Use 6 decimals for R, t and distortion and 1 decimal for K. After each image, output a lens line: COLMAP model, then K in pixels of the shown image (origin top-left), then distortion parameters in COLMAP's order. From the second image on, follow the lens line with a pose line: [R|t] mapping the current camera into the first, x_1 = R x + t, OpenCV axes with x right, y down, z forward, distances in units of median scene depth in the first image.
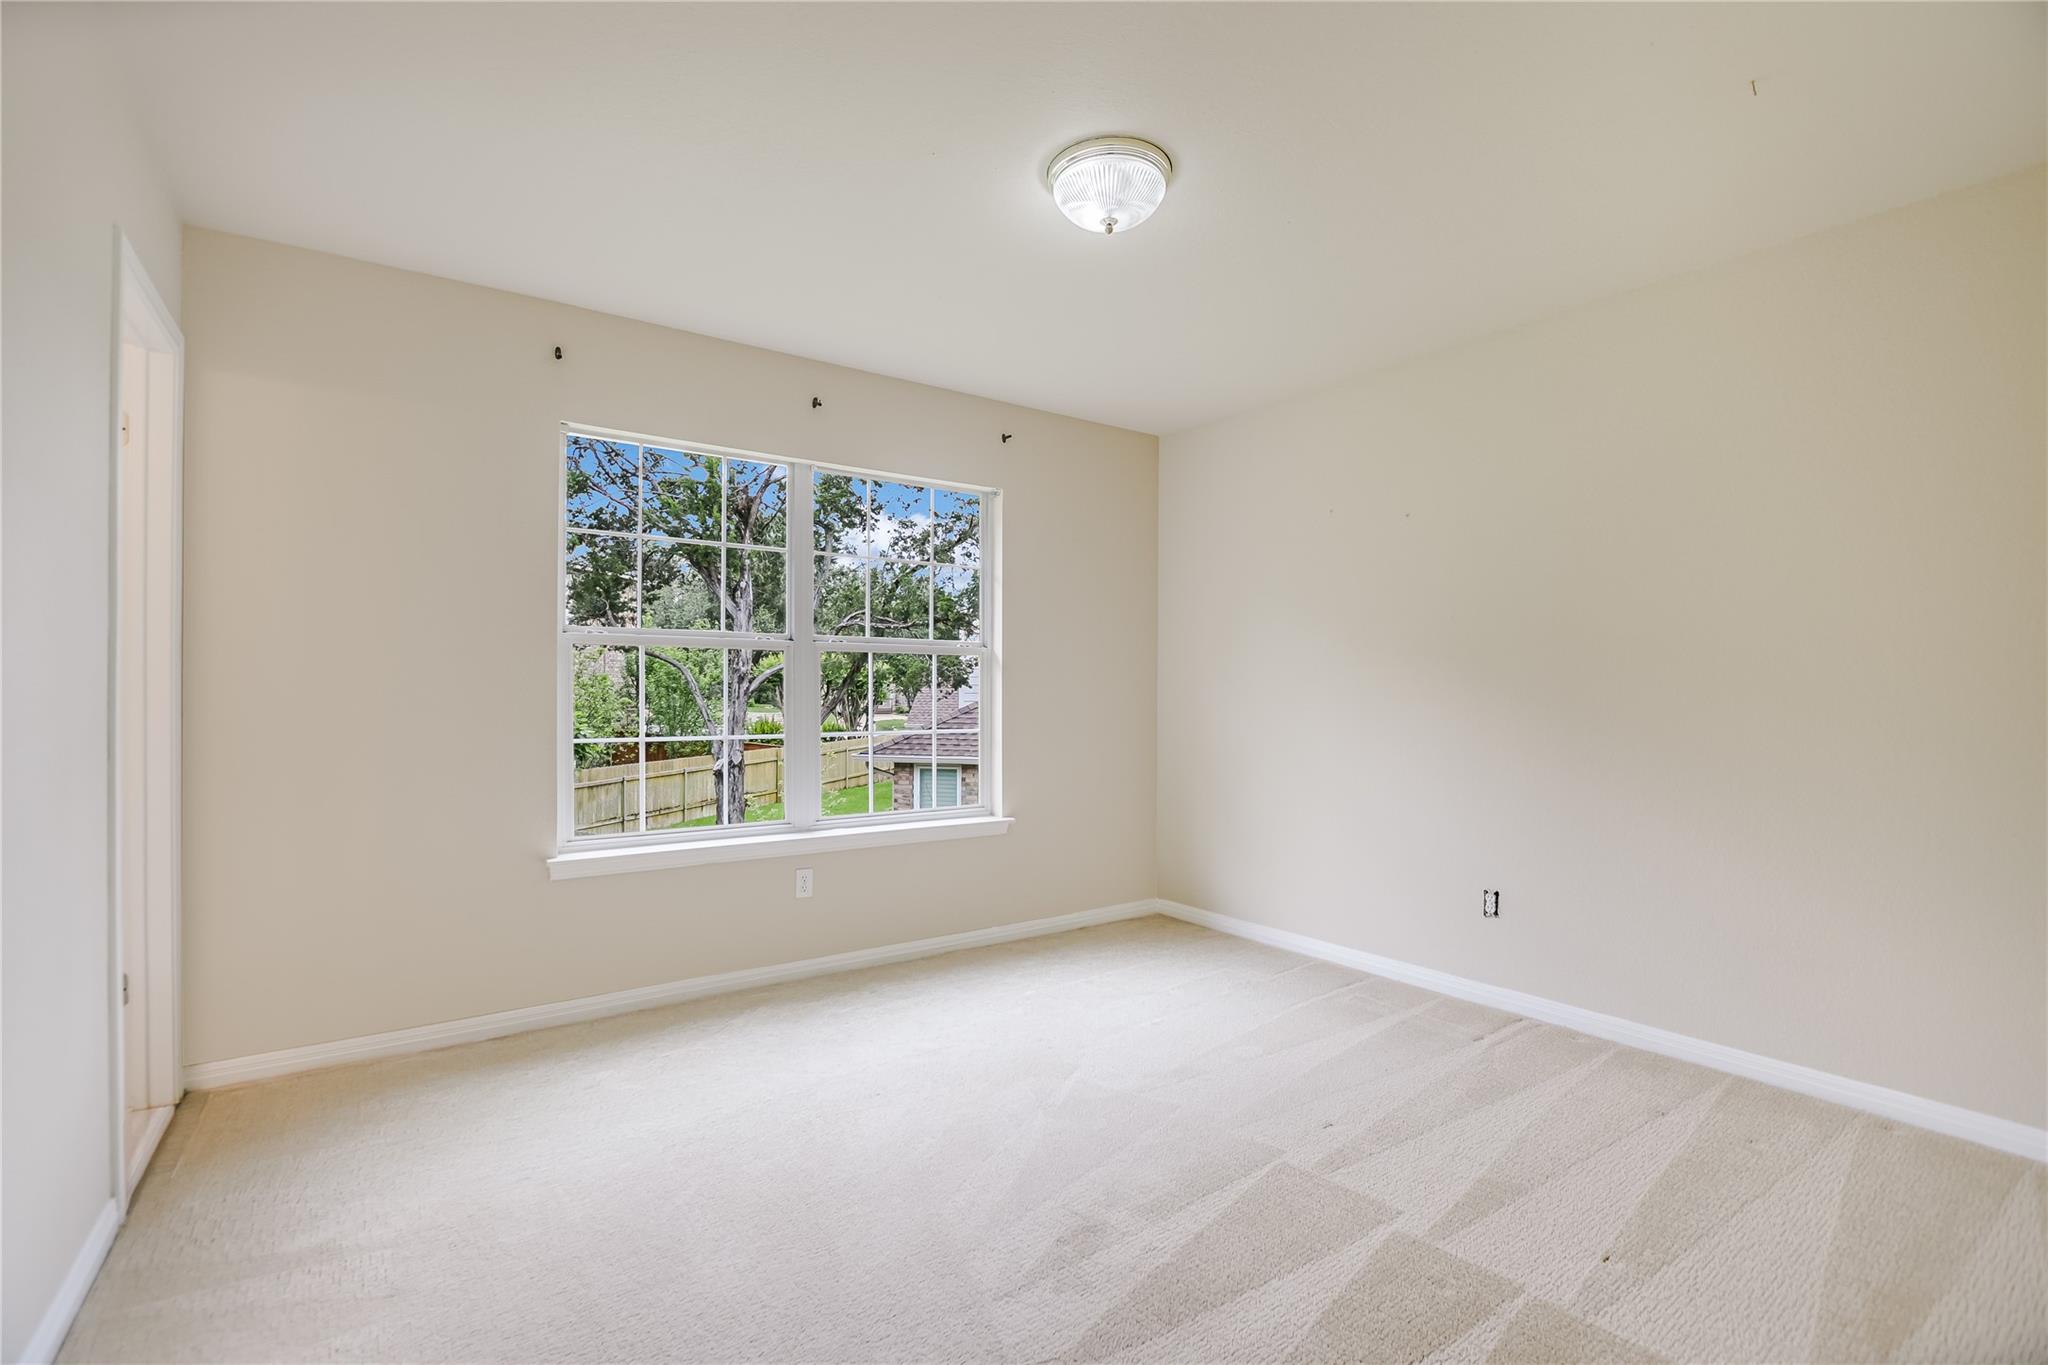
lens RADIAL K [[911.2, 0, 992.1], [0, 911.2, 685.4], [0, 0, 1]] dist [-0.032997, 0.004327]
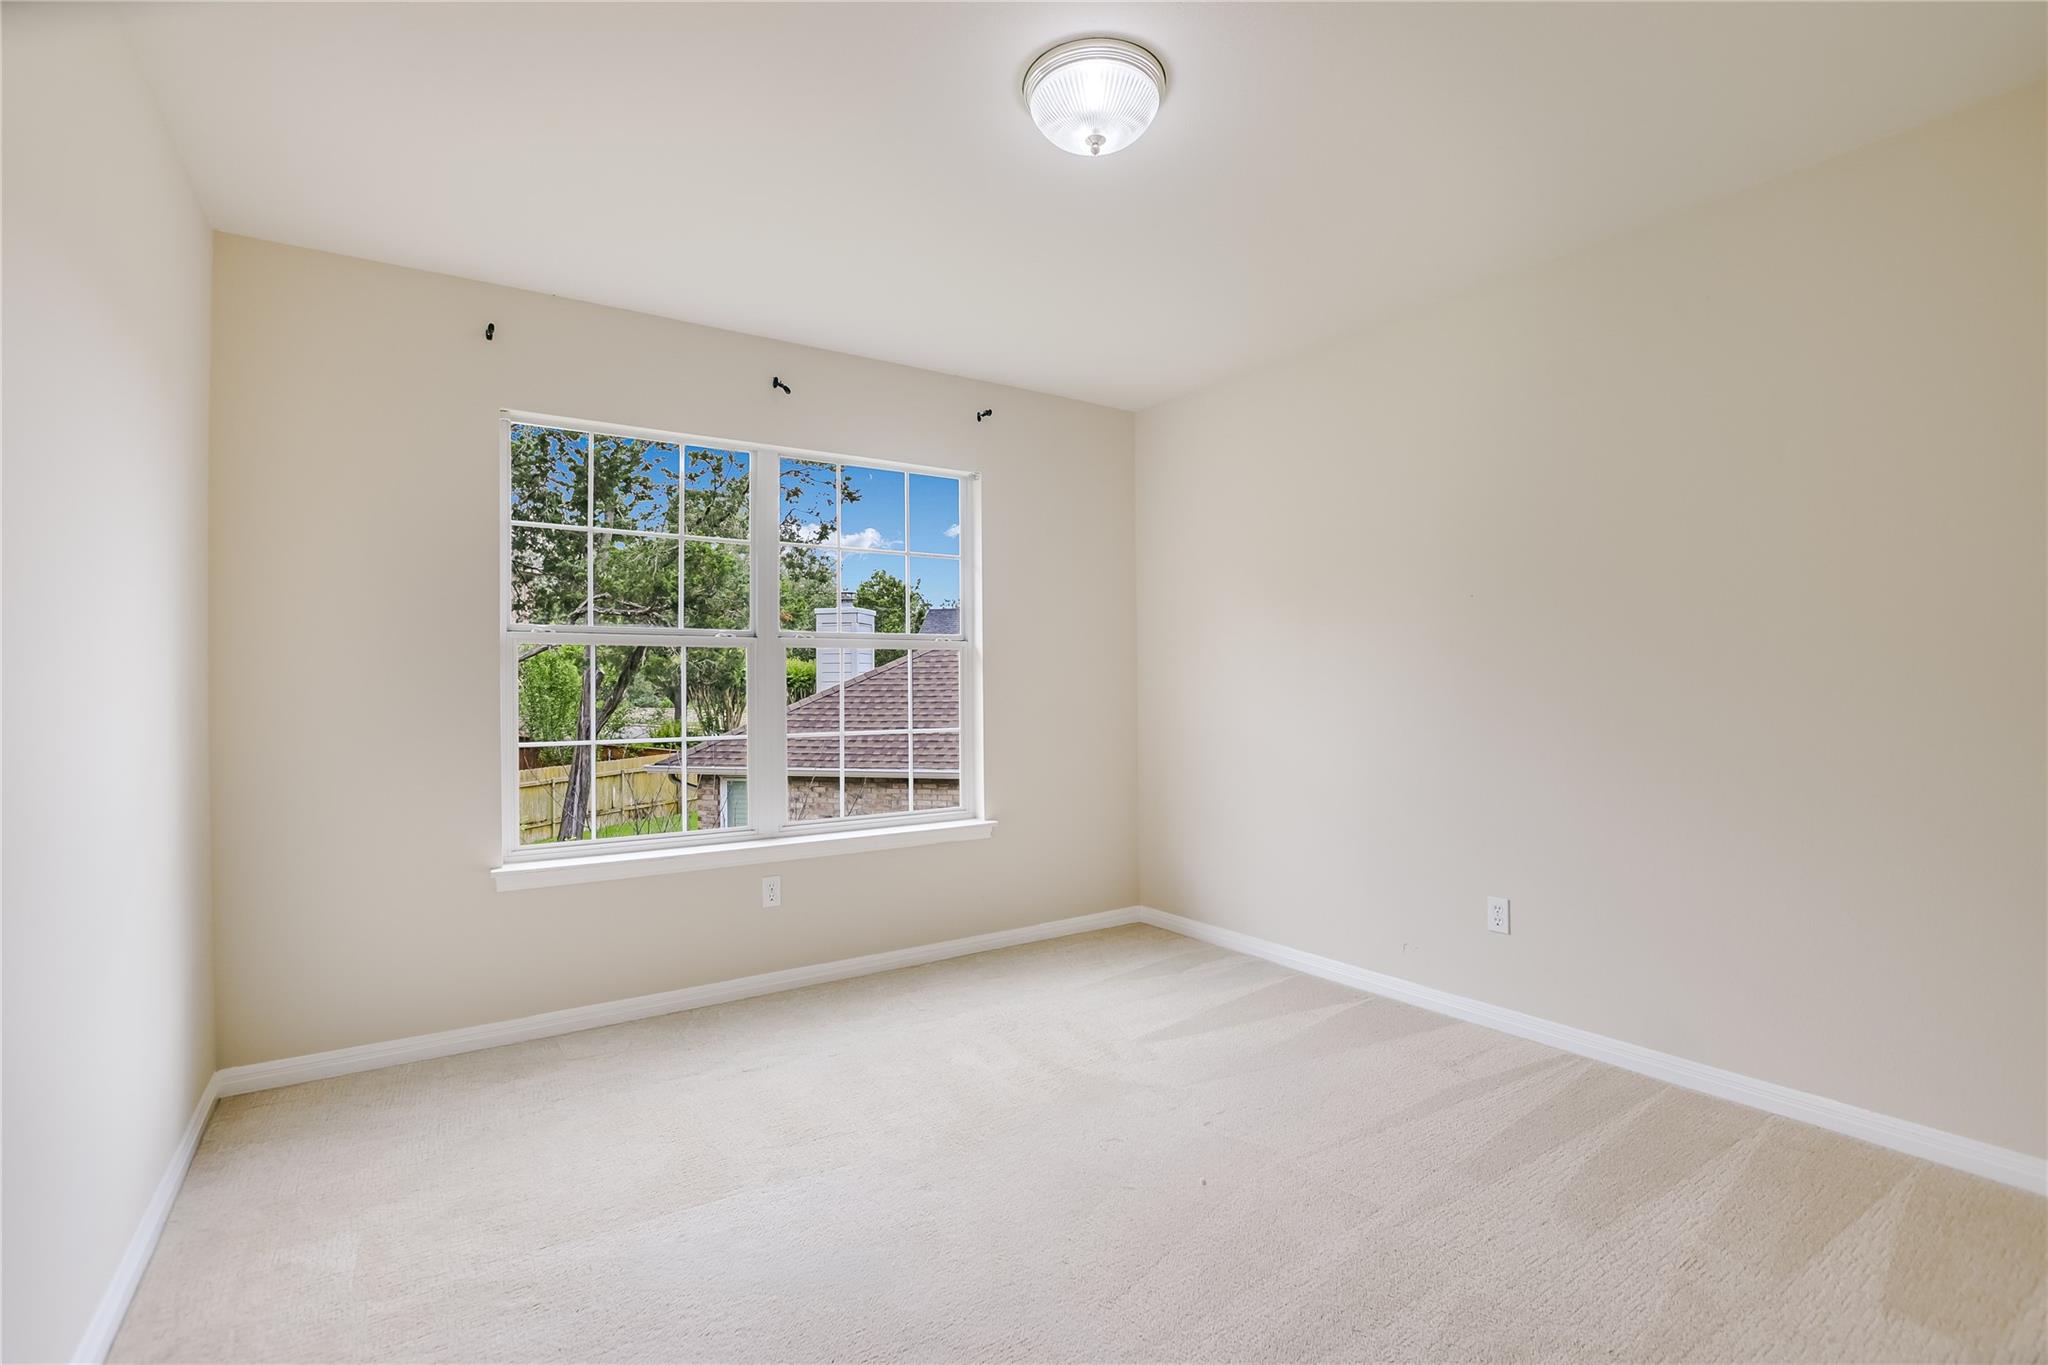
lens RADIAL K [[911.2, 0, 1027.1], [0, 911.2, 692.3], [0, 0, 1]] dist [-0.032997, 0.004327]
pose [[0.999542, -0.012851, -0.027414, 0.091626], [0.013202, 0.999833, 0.012662, 0.000488], [0.027247, -0.013019, 0.999544, 0.064874]]
